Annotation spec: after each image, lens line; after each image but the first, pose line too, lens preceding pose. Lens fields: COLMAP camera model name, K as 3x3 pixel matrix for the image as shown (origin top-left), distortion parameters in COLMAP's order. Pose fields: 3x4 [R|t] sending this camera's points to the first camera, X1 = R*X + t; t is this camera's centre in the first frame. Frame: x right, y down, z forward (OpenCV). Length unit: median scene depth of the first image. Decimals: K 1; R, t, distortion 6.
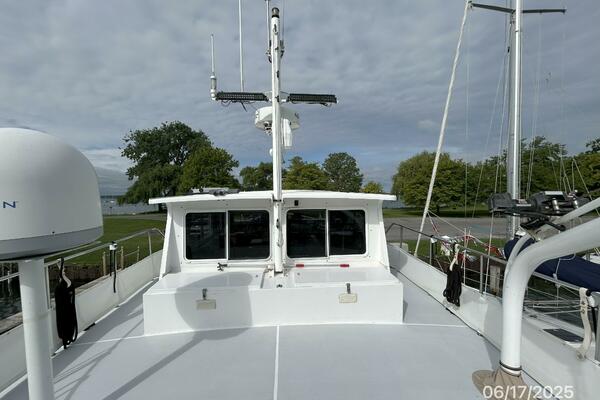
lens RADIAL K [[235.4, 0, 300.0], [0, 235.4, 200.0], [0, 0, 1]] dist [0.001287, 0.000290]
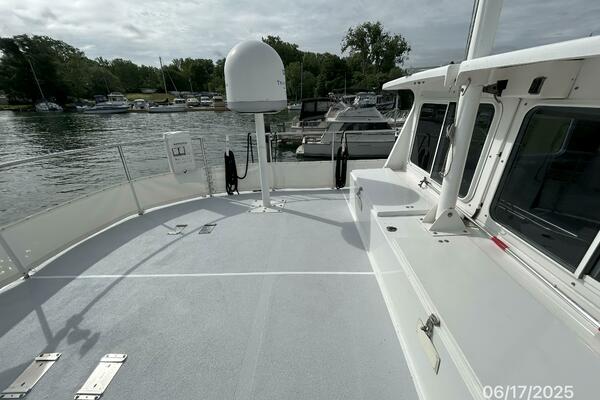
lens RADIAL K [[235.4, 0, 300.0], [0, 235.4, 200.0], [0, 0, 1]] dist [0.001287, 0.000290]
pose [[-0.066024, 0.416222, -0.906863, 0.480214], [-0.026665, 0.907785, 0.418587, 0.041303], [0.997462, 0.051818, -0.048837, 0.808056]]
